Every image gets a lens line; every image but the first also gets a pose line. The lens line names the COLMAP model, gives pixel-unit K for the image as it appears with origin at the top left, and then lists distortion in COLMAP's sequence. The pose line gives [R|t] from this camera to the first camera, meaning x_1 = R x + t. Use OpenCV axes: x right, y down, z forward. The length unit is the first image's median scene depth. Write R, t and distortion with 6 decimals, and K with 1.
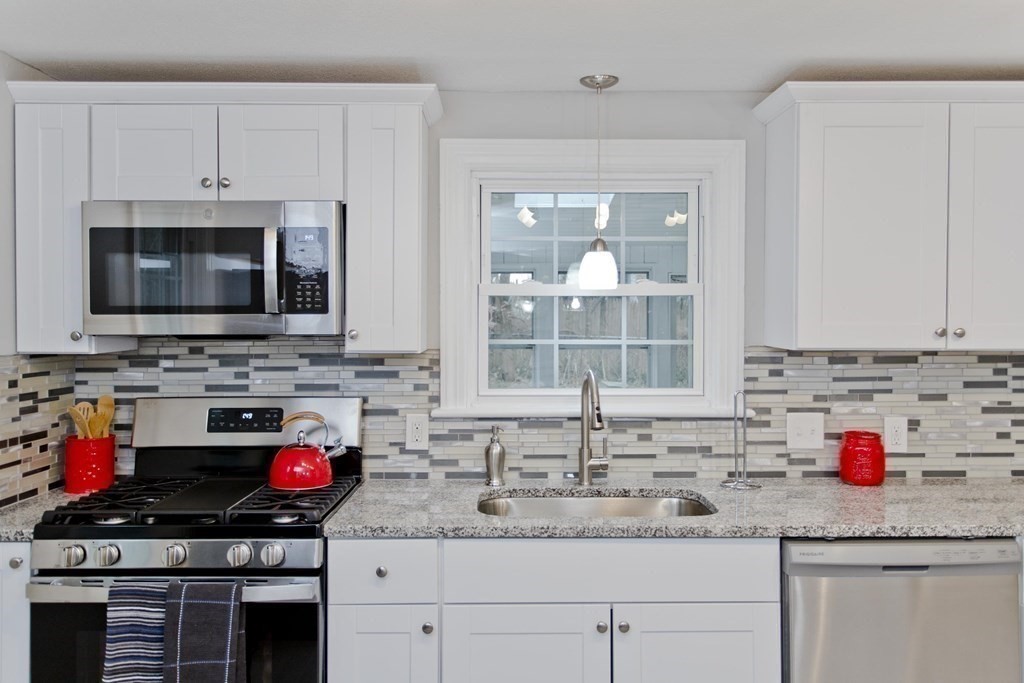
lens RADIAL K [[810.0, 0, 517.1], [0, 810.0, 326.0], [0, 0, 1]] dist [0.007218, 0.001928]
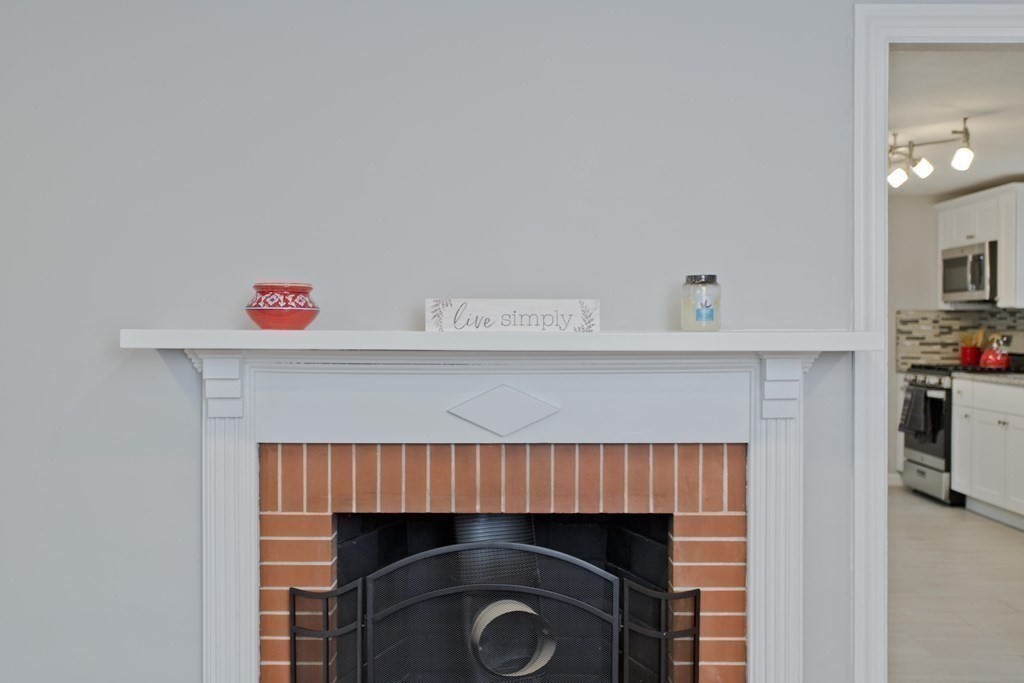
lens RADIAL K [[1055.1, 0, 512.0], [0, 1055.1, 341.5], [0, 0, 1]] dist [0.001940, 0.002731]
pose [[-0.002843, 0.013744, -0.999902, 2.452615], [-0.010766, 0.999847, 0.013773, 0.092116], [0.999938, 0.010804, -0.002695, -0.298750]]
